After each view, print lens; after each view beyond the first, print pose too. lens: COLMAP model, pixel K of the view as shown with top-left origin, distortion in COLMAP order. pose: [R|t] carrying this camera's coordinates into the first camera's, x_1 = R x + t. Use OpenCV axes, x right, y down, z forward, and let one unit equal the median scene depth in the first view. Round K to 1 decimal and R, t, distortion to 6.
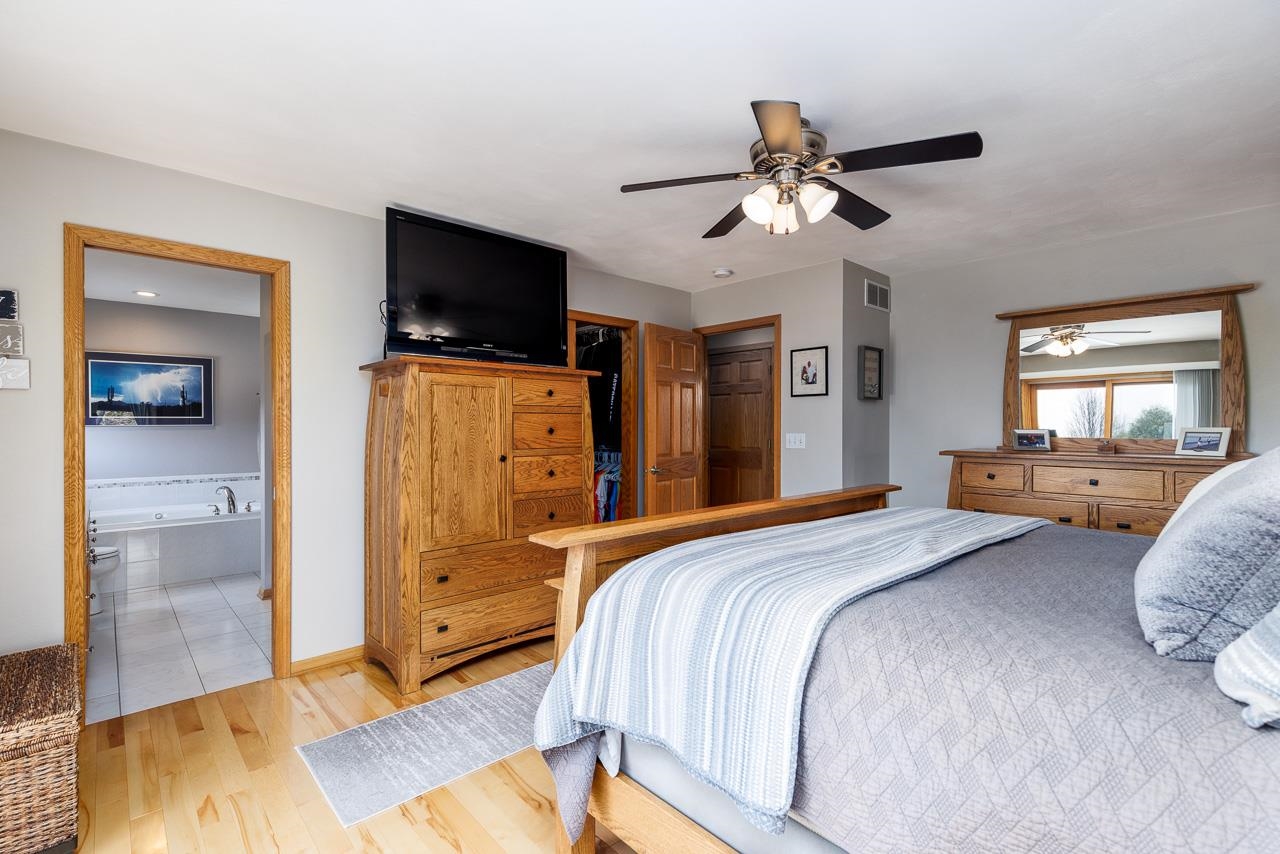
lens RADIAL K [[579.1, 0, 631.9], [0, 579.1, 427.9], [0, 0, 1]] dist [0.003583, 0.000299]
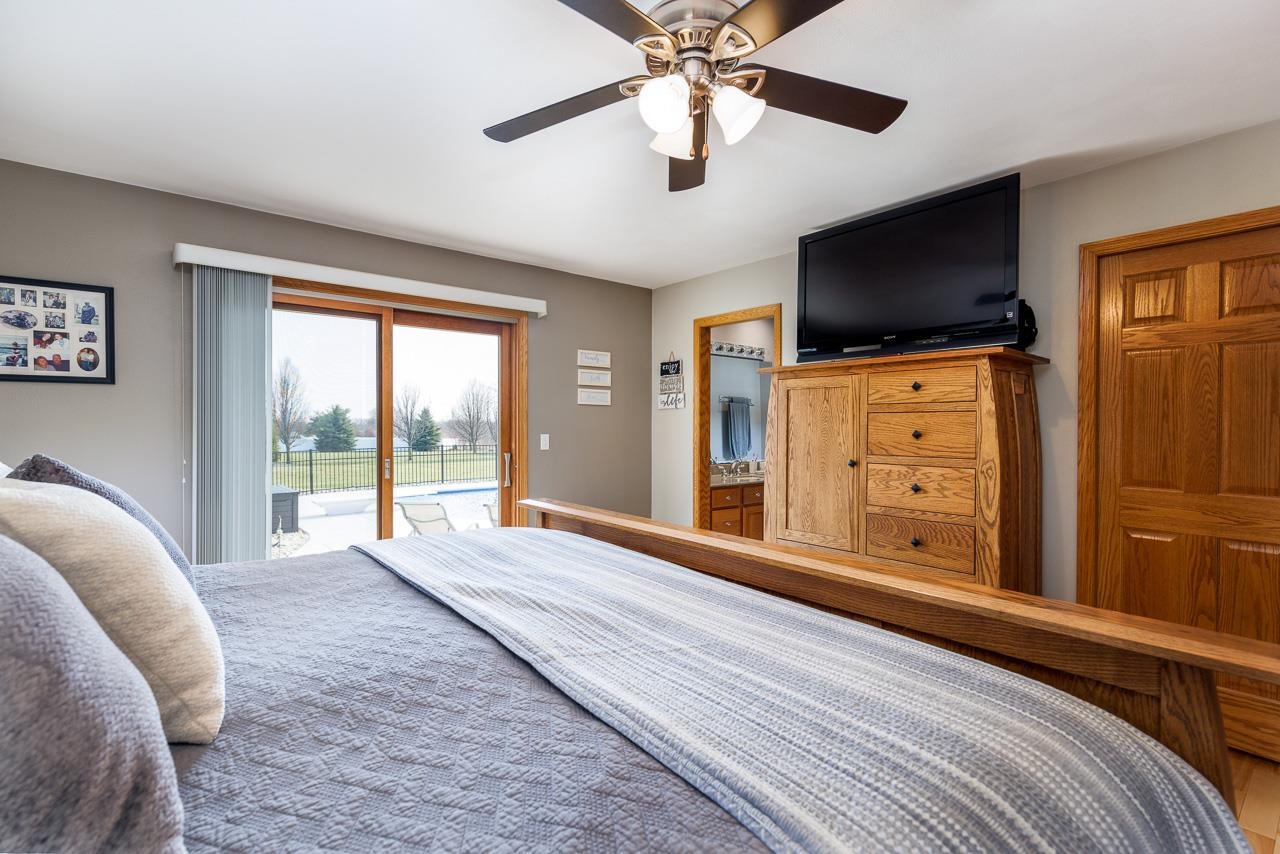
lens RADIAL K [[579.1, 0, 631.9], [0, 579.1, 427.9], [0, 0, 1]] dist [0.003583, 0.000299]
pose [[-0.055122, 0.007731, -0.998450, 0.702401], [-0.005893, 0.999950, 0.008068, -0.008587], [0.998462, 0.006329, -0.055074, 0.692451]]
